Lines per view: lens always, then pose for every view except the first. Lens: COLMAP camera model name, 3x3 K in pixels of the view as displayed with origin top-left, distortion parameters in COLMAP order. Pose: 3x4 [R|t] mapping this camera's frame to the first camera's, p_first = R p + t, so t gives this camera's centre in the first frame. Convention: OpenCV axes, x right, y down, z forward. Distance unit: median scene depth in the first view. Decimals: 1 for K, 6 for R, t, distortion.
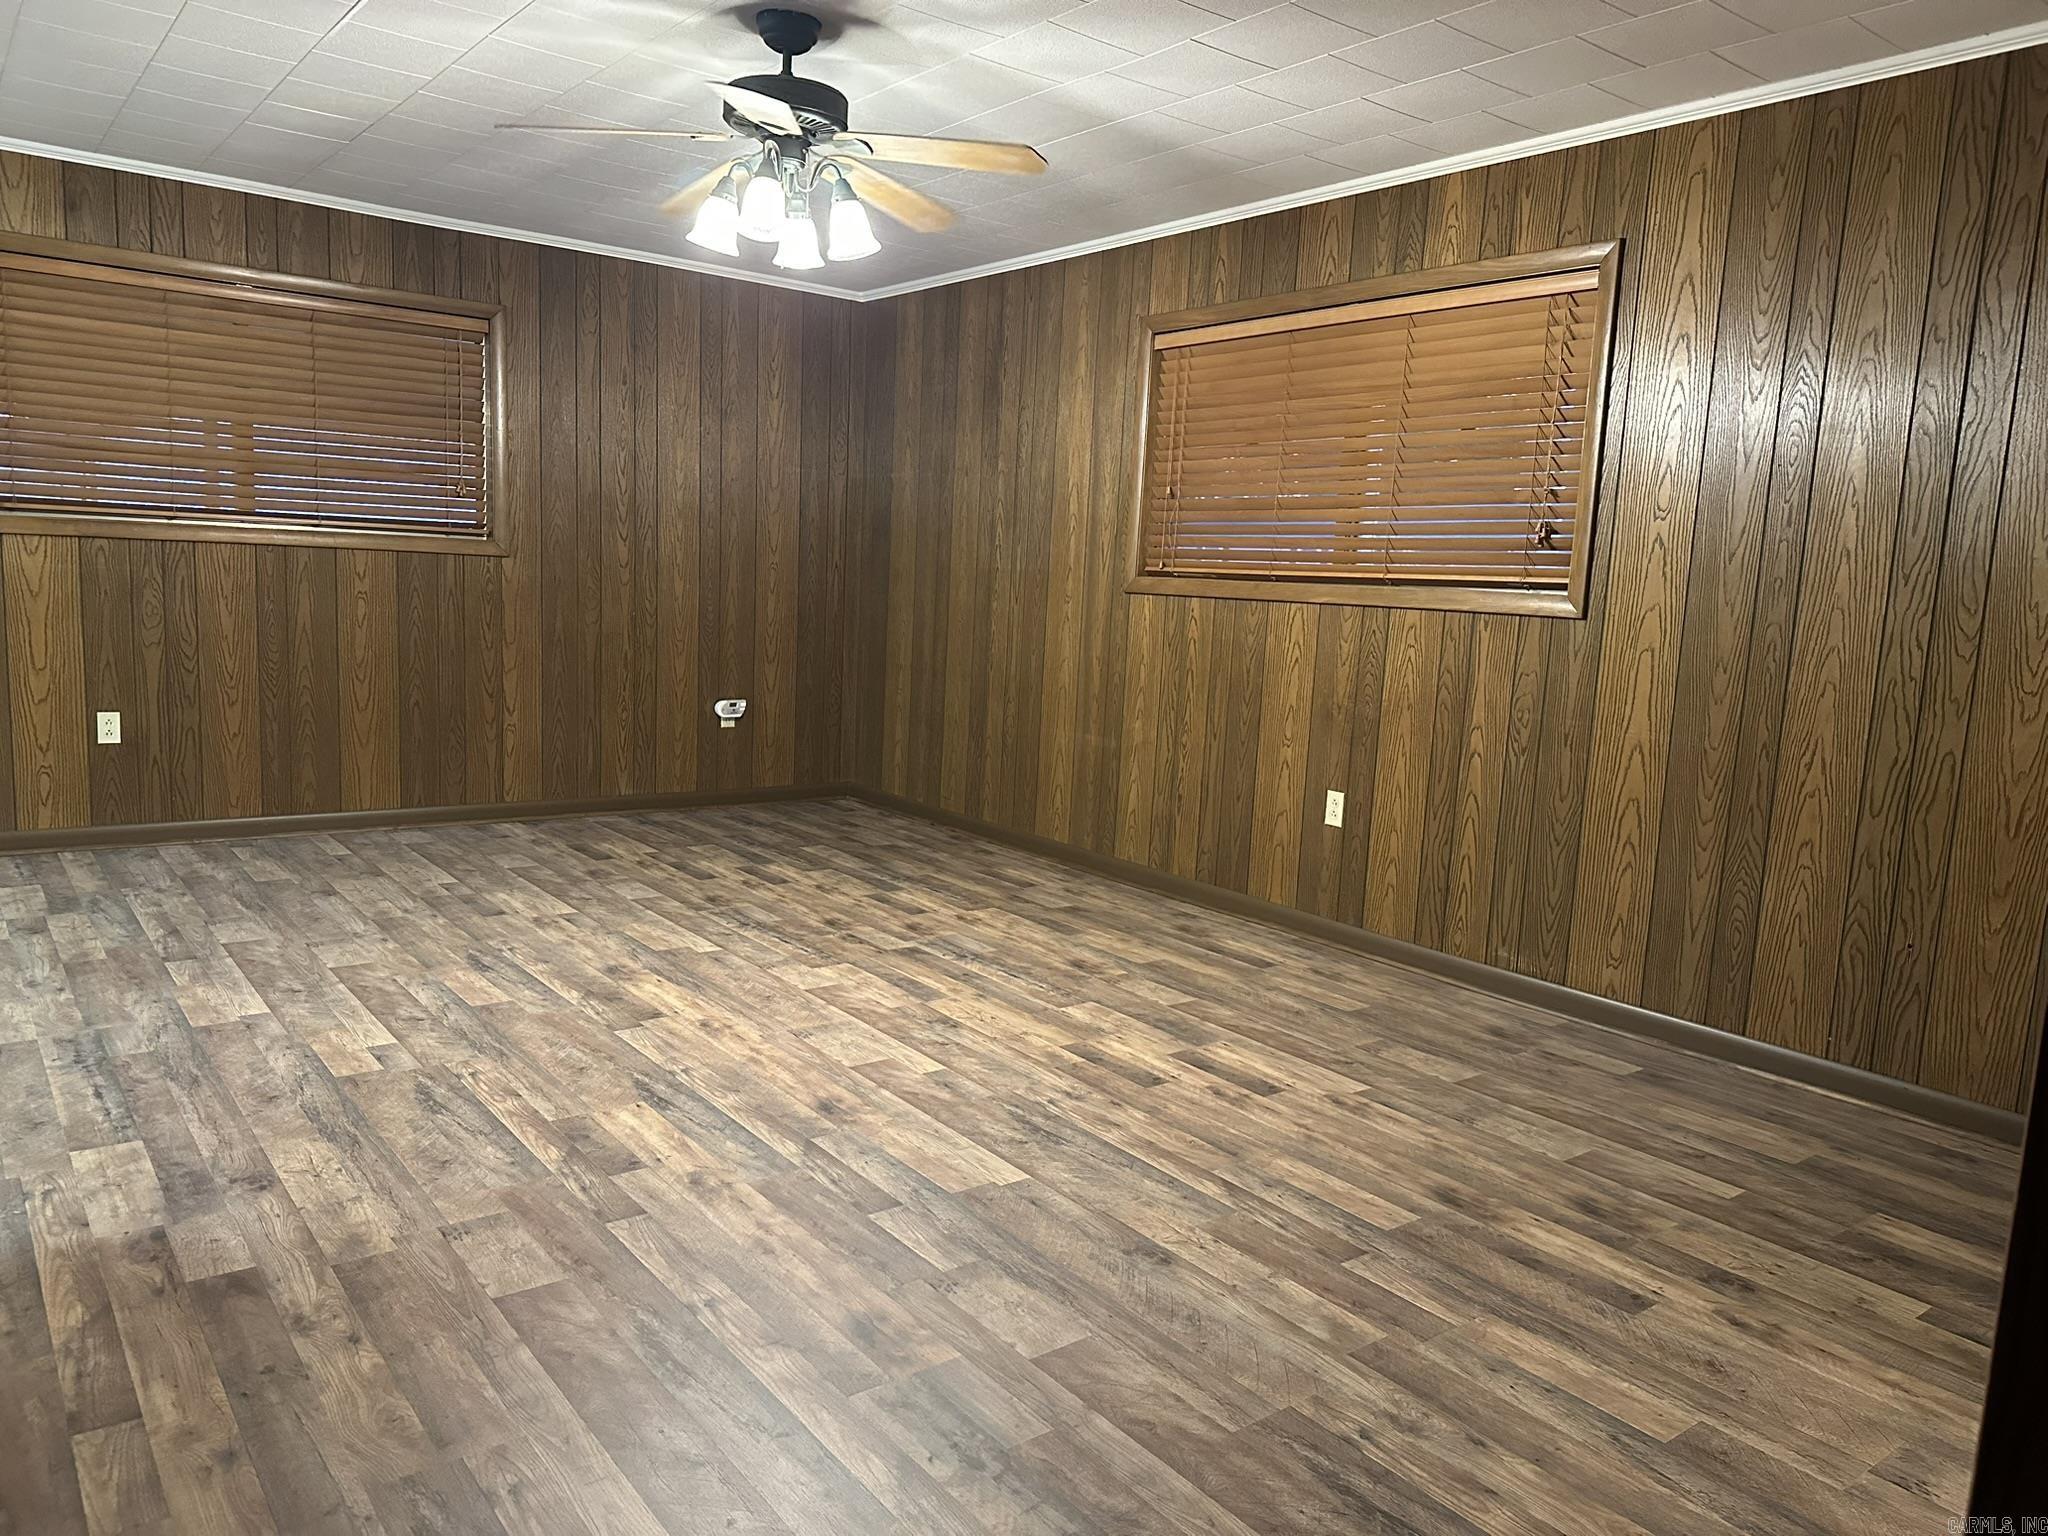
lens RADIAL K [[1435.7, 0, 1024.5], [0, 1435.7, 774.8], [0, 0, 1]] dist [-0.020671, 0.019475]
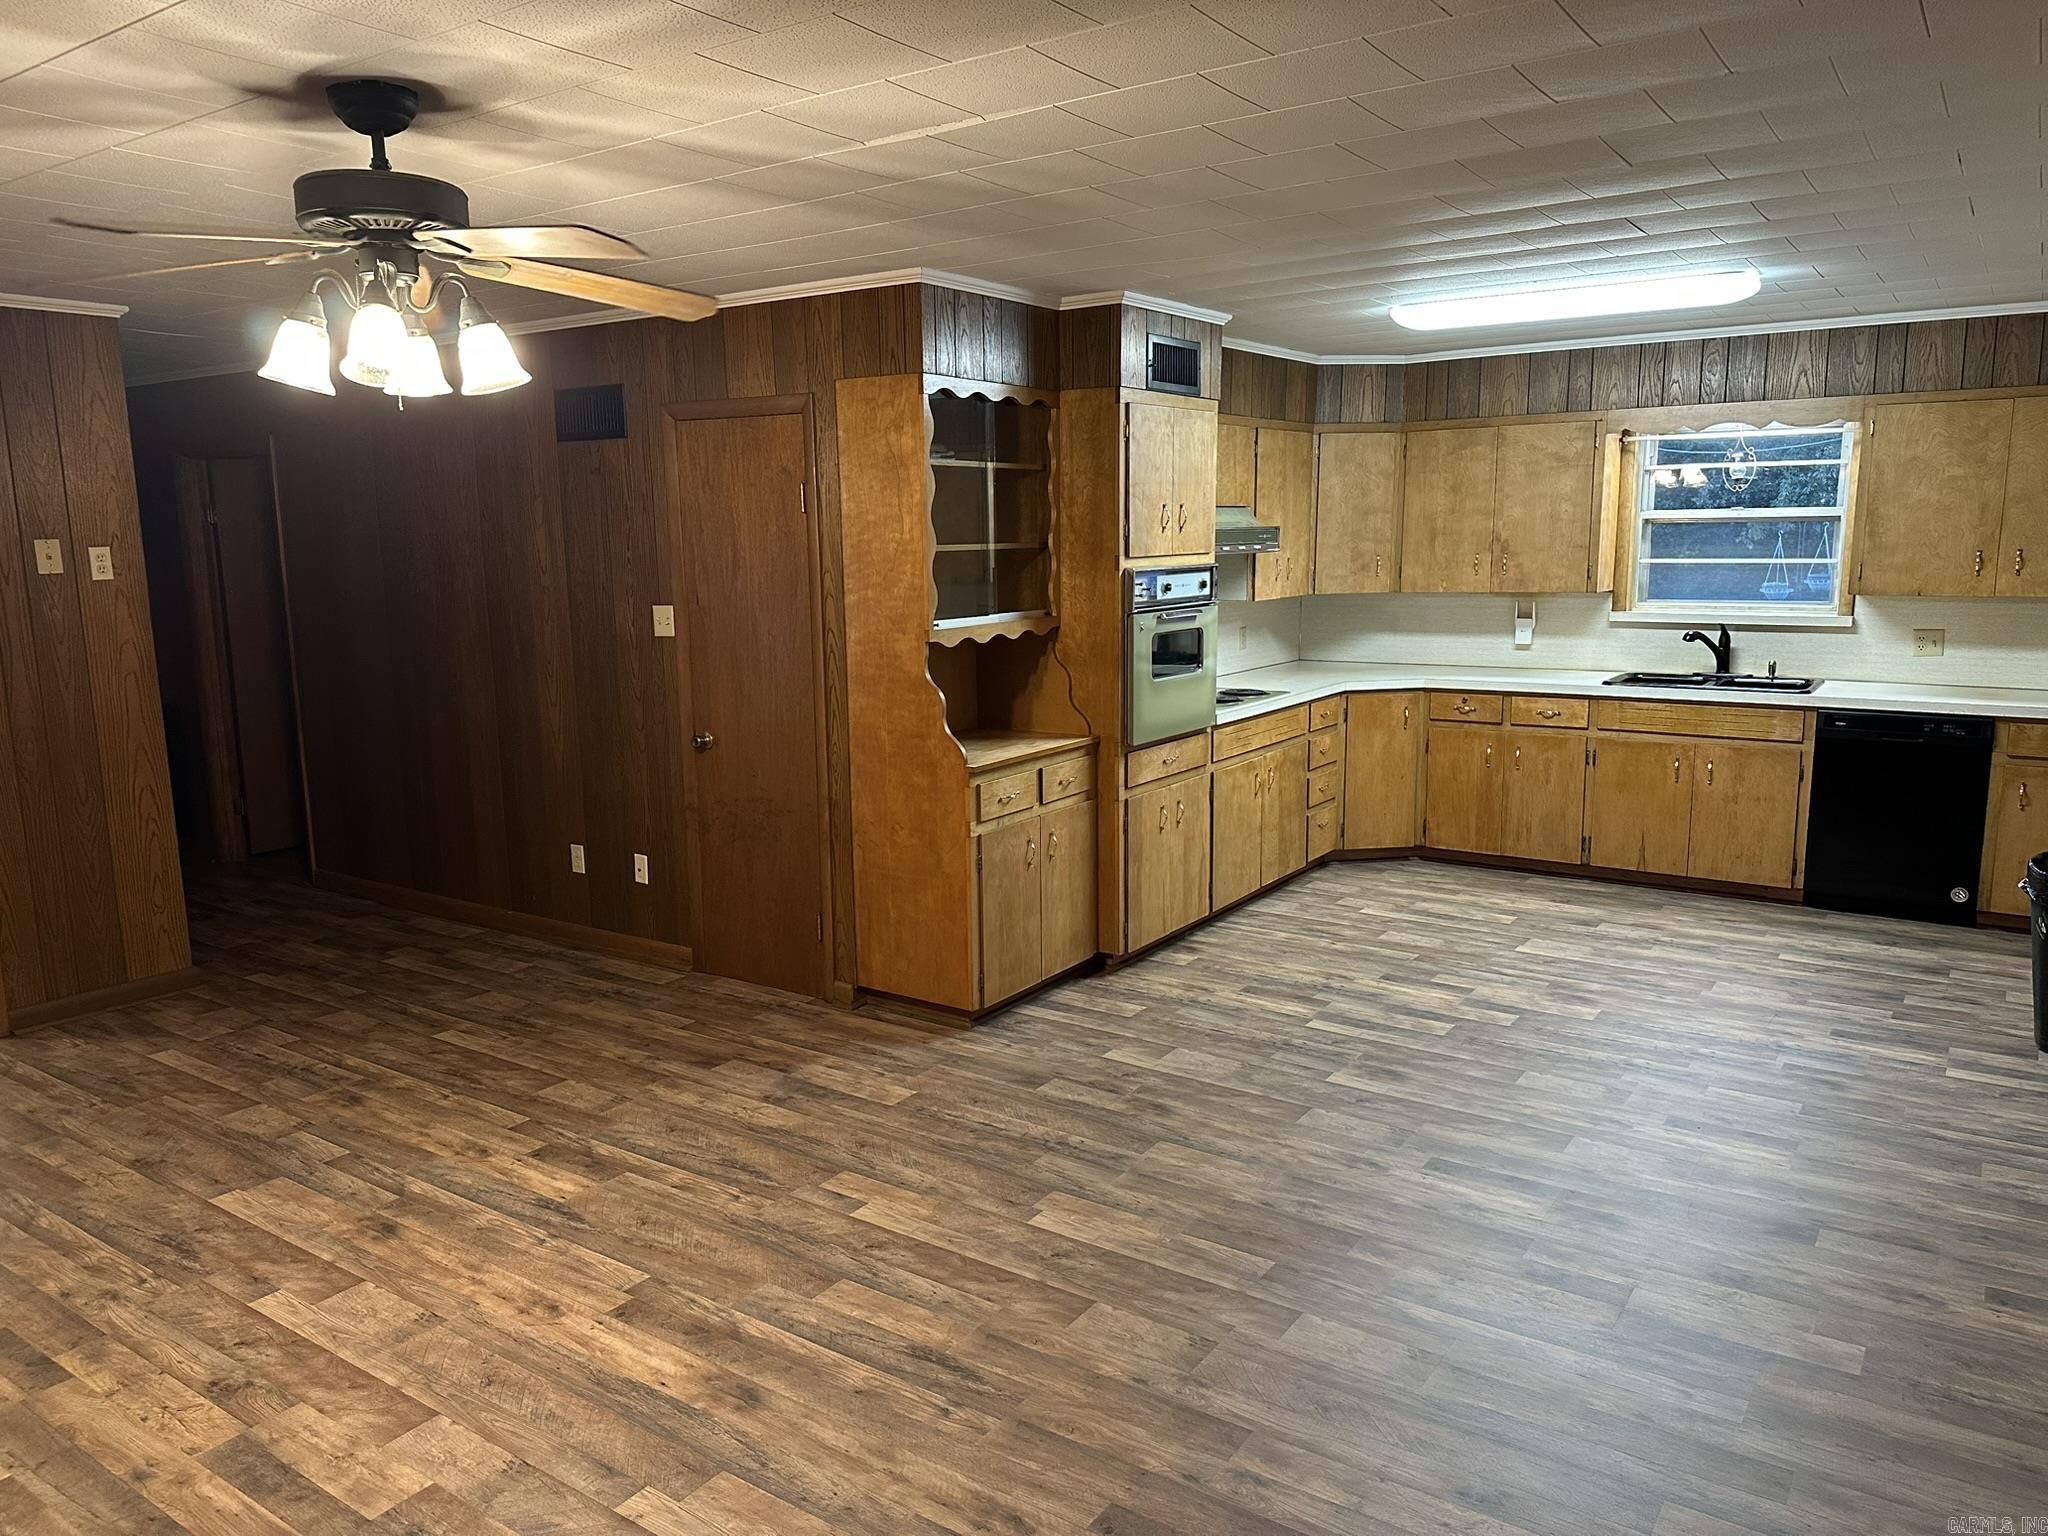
lens RADIAL K [[1435.7, 0, 1036.5], [0, 1435.7, 774.2], [0, 0, 1]] dist [-0.020671, 0.019475]
pose [[-0.949532, 0.015571, -0.313285, -0.262564], [-0.082255, 0.951455, 0.296595, -0.446323], [0.302694, 0.307395, -0.902155, 1.957152]]
